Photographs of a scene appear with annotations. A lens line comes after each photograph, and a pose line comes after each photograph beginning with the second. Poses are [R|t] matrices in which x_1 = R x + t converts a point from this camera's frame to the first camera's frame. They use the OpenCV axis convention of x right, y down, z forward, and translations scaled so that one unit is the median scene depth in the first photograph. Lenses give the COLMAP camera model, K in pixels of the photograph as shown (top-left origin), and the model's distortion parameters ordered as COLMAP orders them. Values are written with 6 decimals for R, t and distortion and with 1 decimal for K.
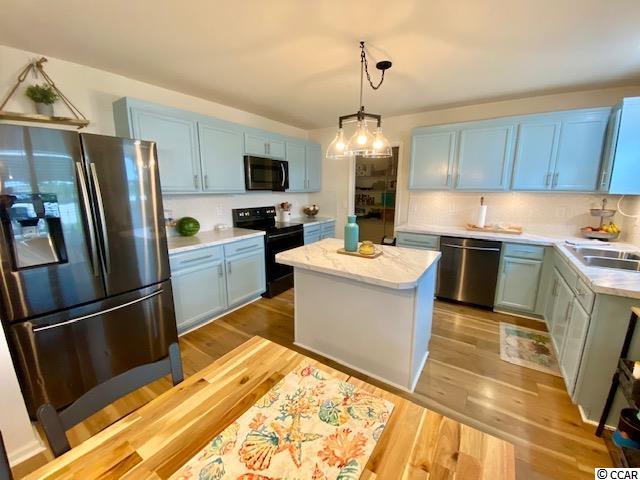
lens RADIAL K [[256.4, 0, 320.0], [0, 256.4, 240.0], [0, 0, 1]] dist [0.034733, -0.029210]
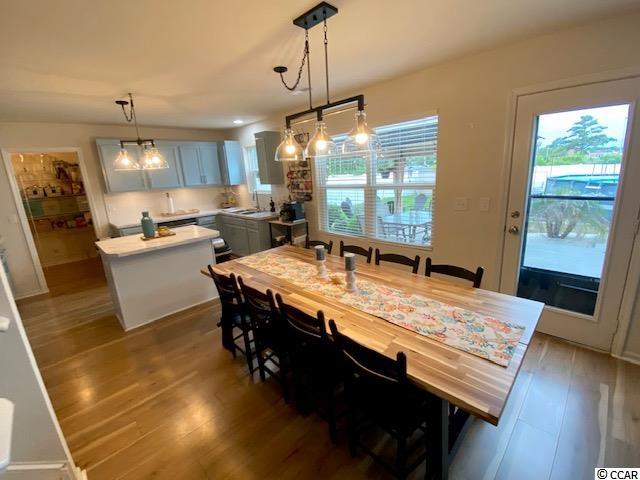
lens RADIAL K [[274.6, 0, 319.4], [0, 274.6, 241.1], [0, 0, 1]] dist [0.045057, -0.038219]
pose [[0.195785, -0.248369, 0.948673, -0.772430], [0.245464, 0.949012, 0.197799, -0.006101], [-0.949429, 0.194139, 0.246768, -0.147592]]
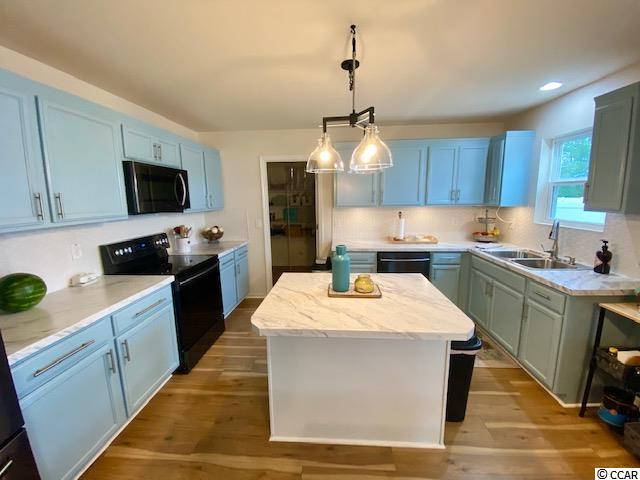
lens RADIAL K [[260.3, 0, 318.5], [0, 260.3, 237.7], [0, 0, 1]] dist [0.001207, -0.013678]
pose [[0.866554, -0.089384, 0.491015, -0.213117], [0.114024, 0.993268, -0.020418, -0.075129], [-0.485884, 0.073681, 0.870912, 0.240273]]
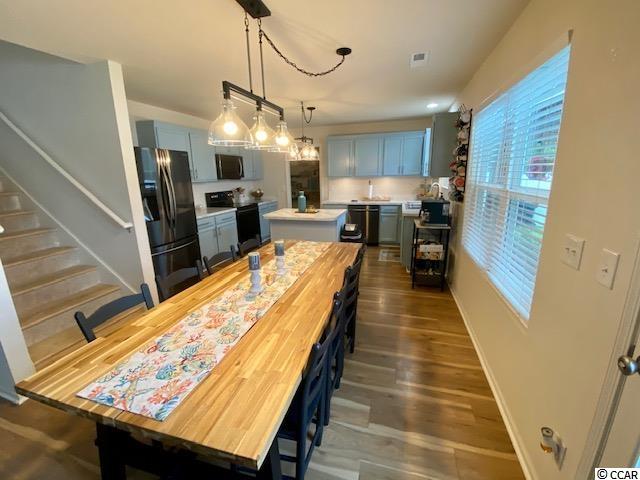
lens RADIAL K [[274.6, 0, 319.4], [0, 274.6, 241.1], [0, 0, 1]] dist [0.045057, -0.038219]
pose [[0.951388, -0.089468, 0.294715, -0.246122], [0.077318, 0.995615, 0.052648, 0.109505], [-0.298133, -0.027301, 0.954134, -0.624959]]
